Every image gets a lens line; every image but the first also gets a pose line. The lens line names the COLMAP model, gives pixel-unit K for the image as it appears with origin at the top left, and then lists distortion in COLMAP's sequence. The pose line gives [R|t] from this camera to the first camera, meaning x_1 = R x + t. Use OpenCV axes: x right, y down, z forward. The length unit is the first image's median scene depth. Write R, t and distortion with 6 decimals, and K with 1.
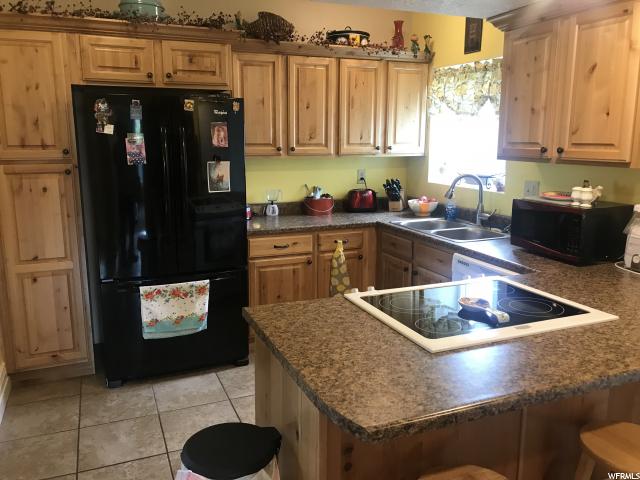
lens RADIAL K [[532.2, 0, 316.2], [0, 532.2, 241.1], [0, 0, 1]] dist [0.018737, -0.017941]
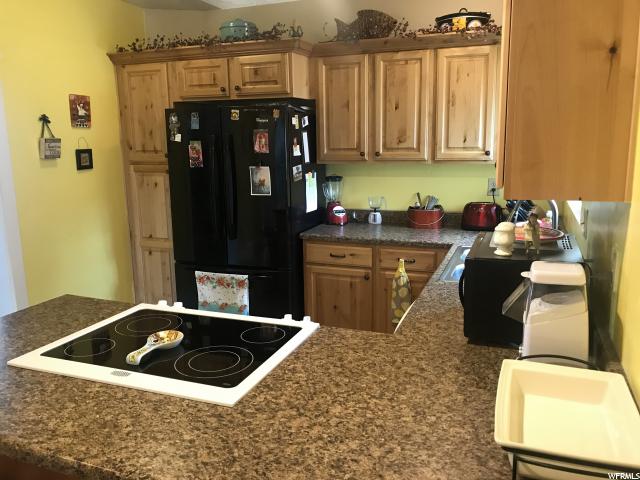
lens RADIAL K [[532.2, 0, 316.0], [0, 532.2, 237.8], [0, 0, 1]] dist [0.018737, -0.017941]
pose [[0.718997, 0.119563, -0.684652, 0.628330], [-0.118220, 0.991775, 0.049047, -0.072562], [0.684885, 0.045675, 0.727218, 0.308592]]
